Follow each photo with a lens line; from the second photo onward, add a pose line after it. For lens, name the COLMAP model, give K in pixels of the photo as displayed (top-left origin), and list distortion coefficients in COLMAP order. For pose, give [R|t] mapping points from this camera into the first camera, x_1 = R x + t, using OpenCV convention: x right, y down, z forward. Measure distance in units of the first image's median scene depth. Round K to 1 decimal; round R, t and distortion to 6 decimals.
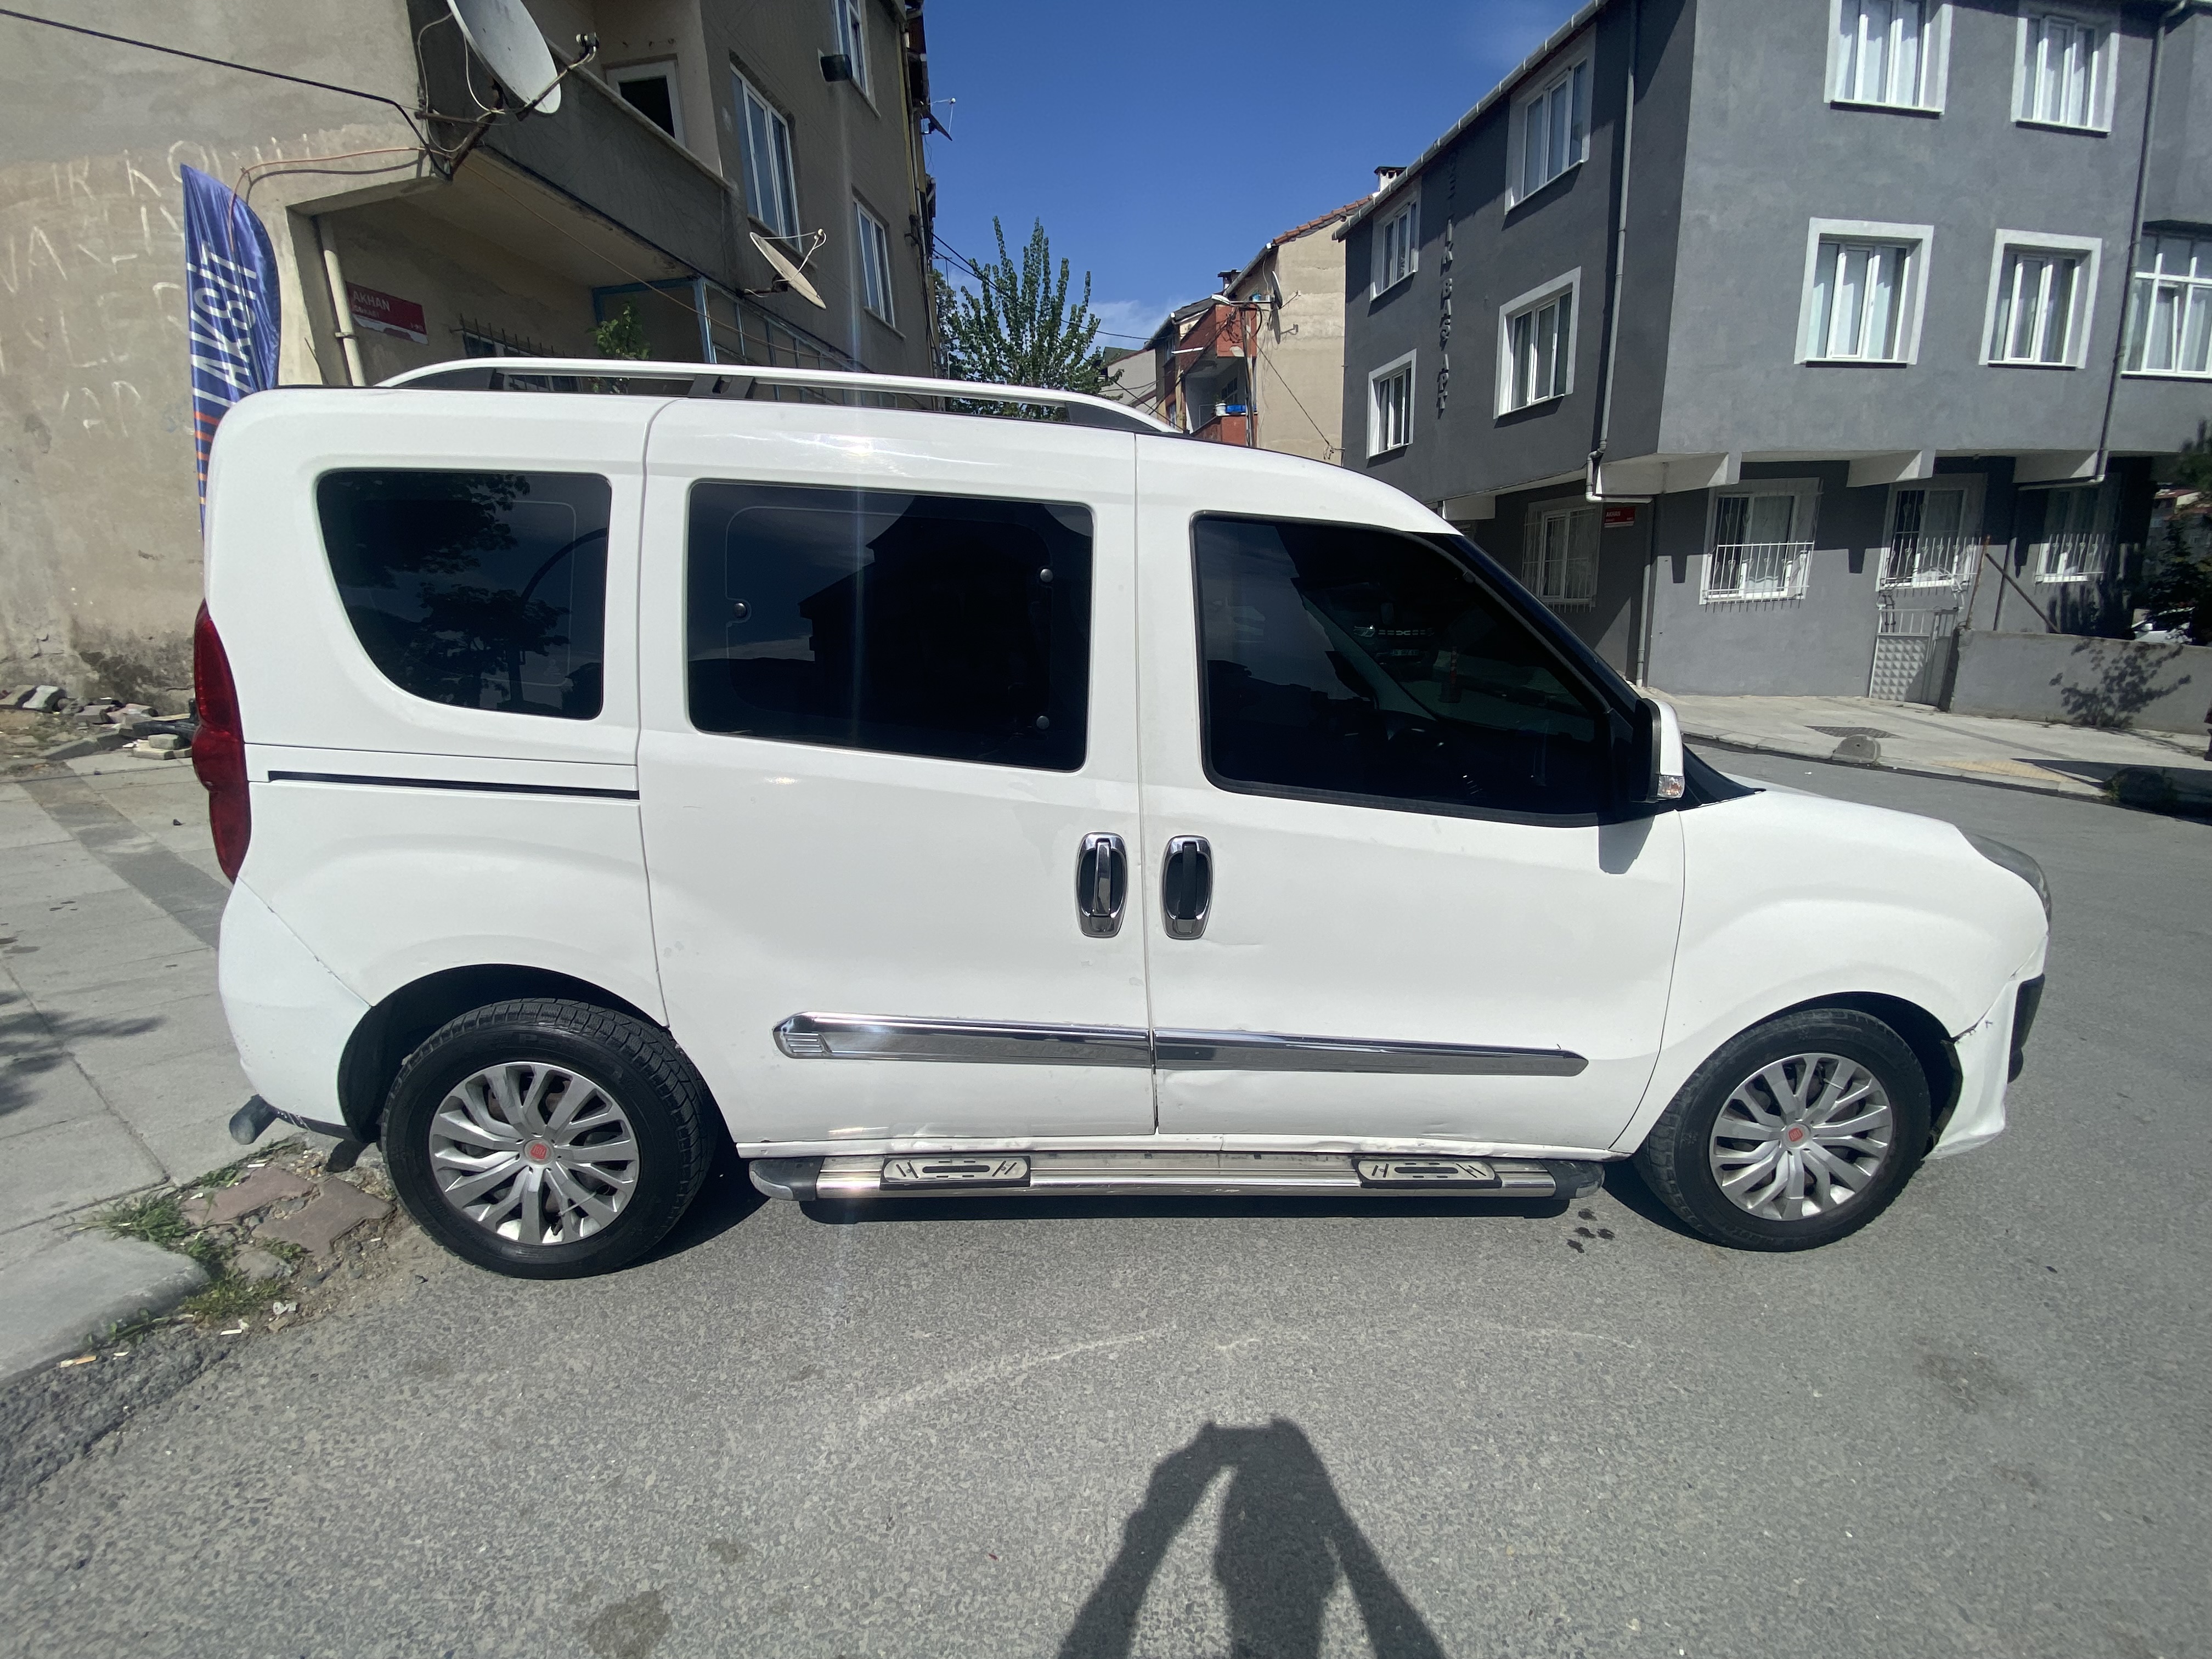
lens RADIAL K [[903.6, 0, 1114.9], [0, 903.6, 819.6], [0, 0, 1]] dist [0.006013, -0.013991]
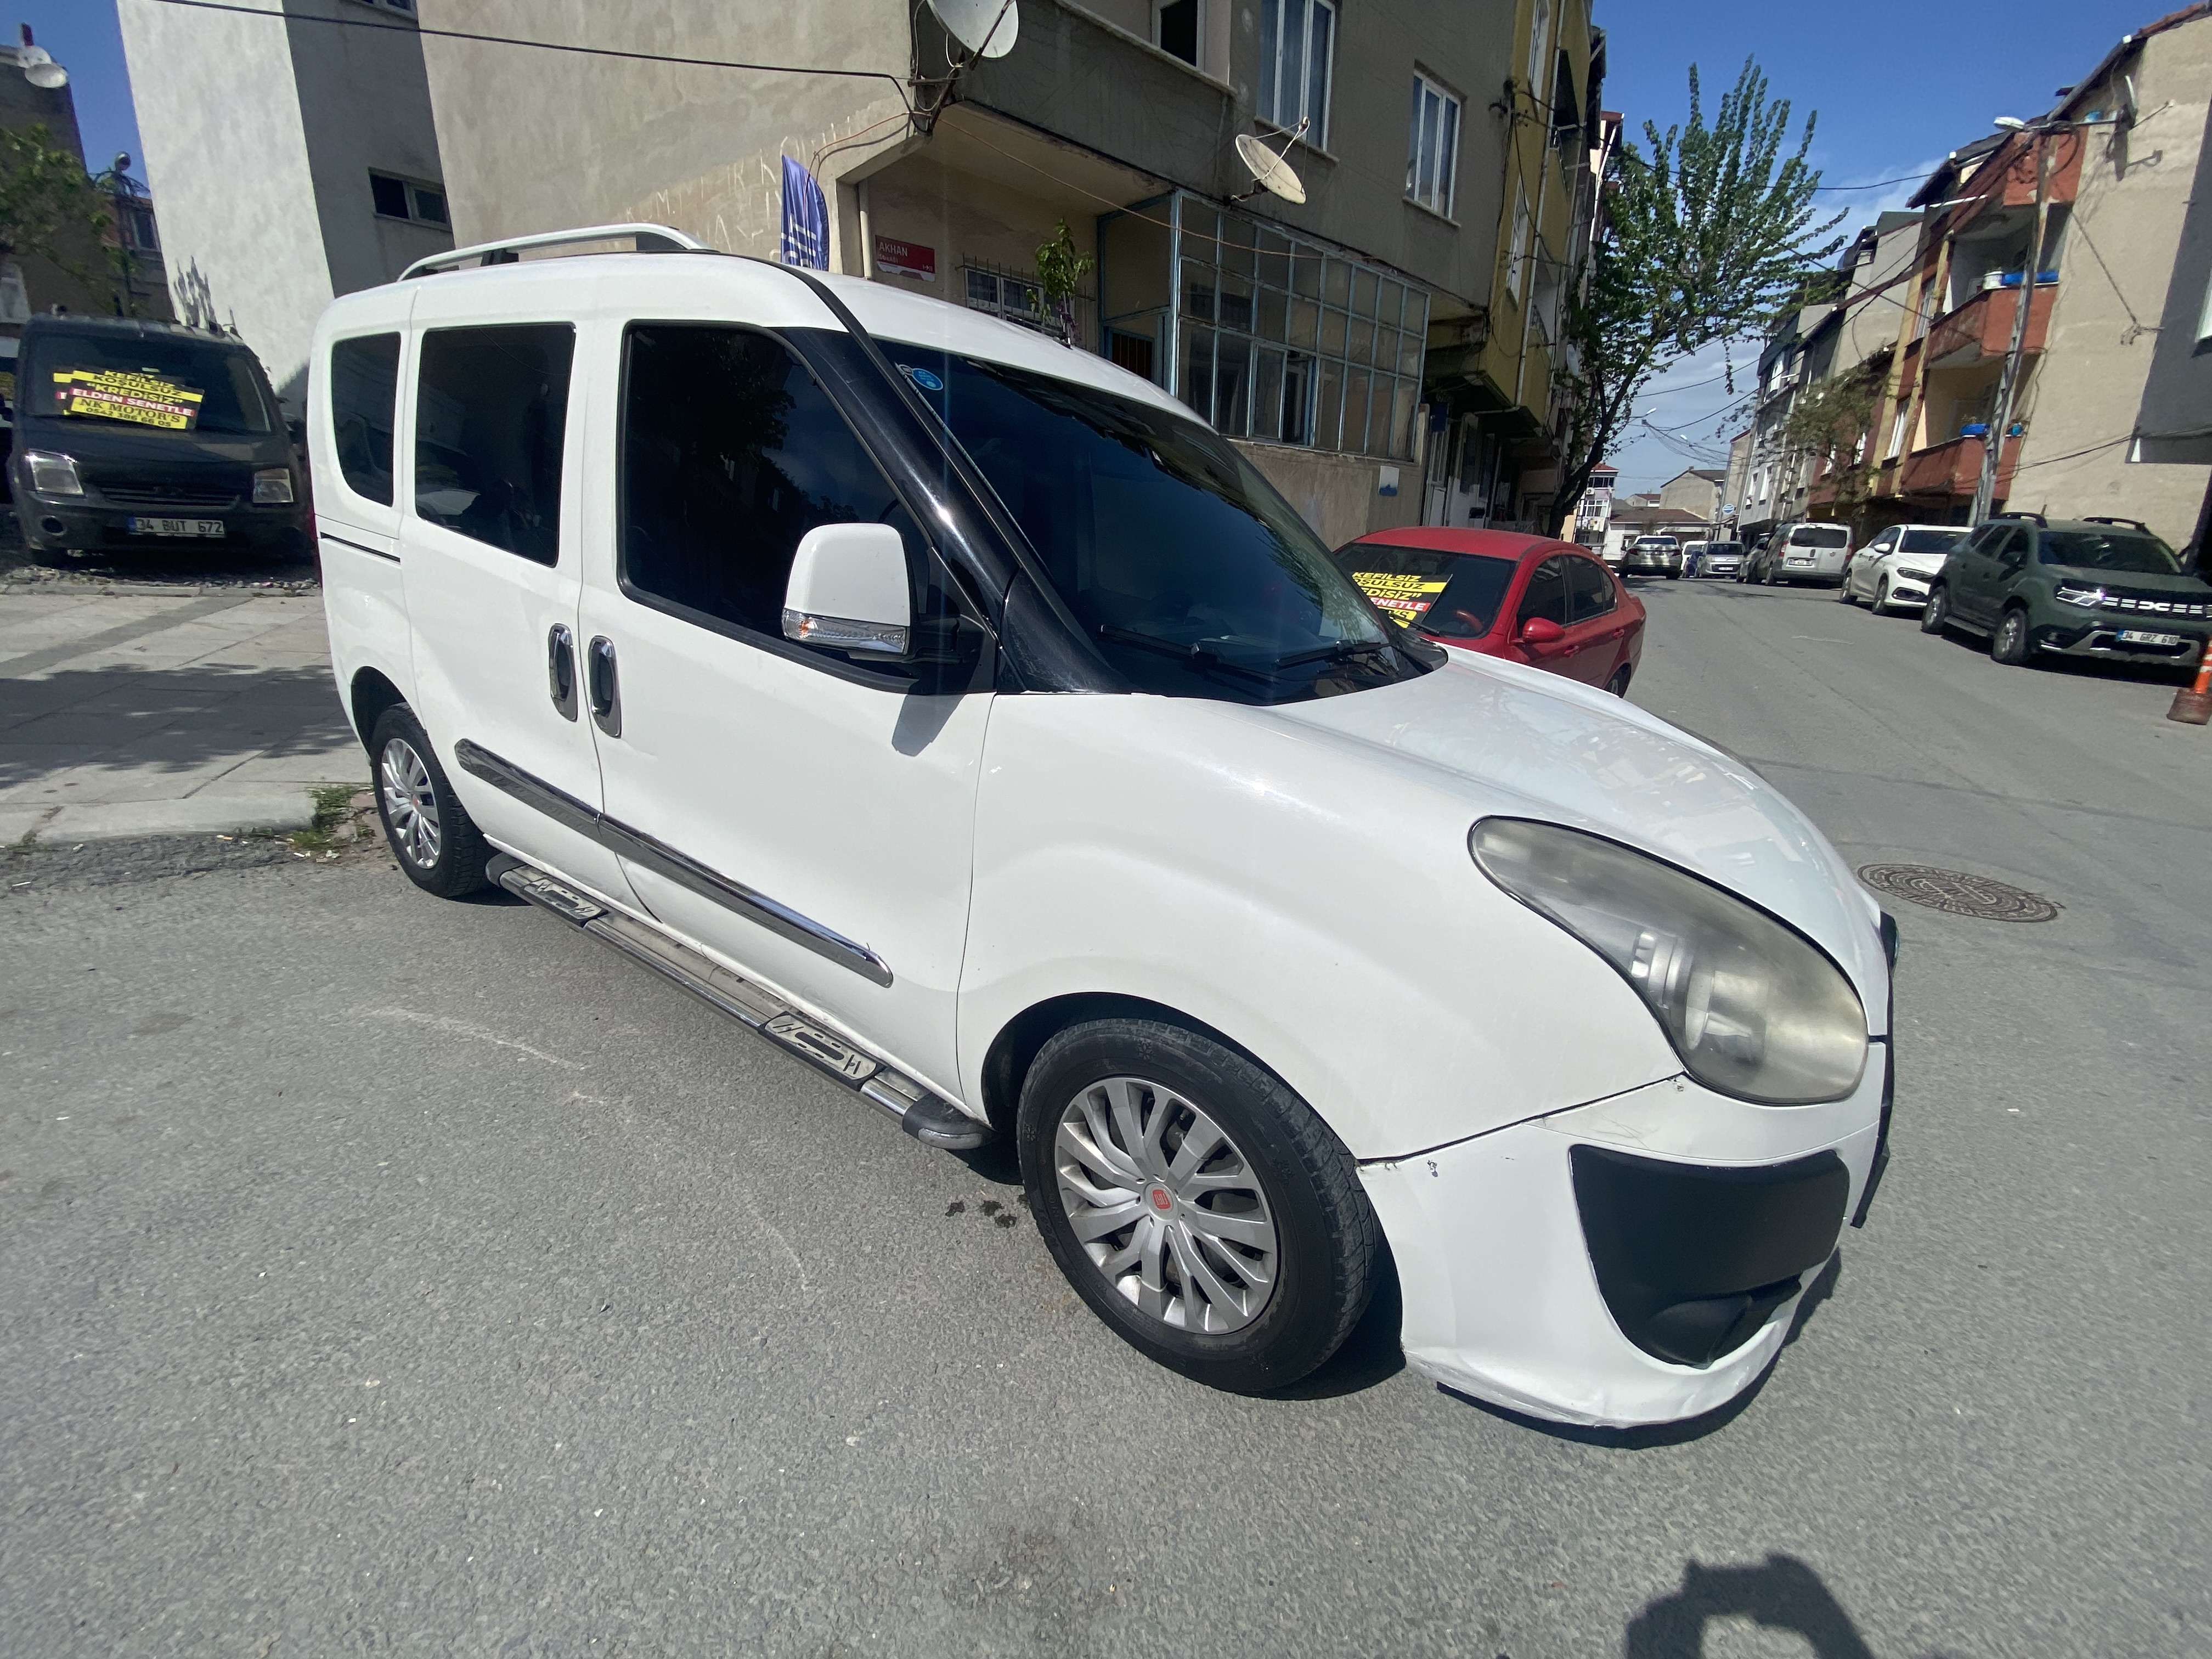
lens RADIAL K [[903.6, 0, 1111.8], [0, 903.6, 822.8], [0, 0, 1]] dist [0.006013, -0.013991]
pose [[0.786843, 0.227812, -0.573567, 0.387533], [-0.185410, 0.973703, 0.132388, -0.006523], [0.588644, 0.002177, 0.808390, 0.151967]]
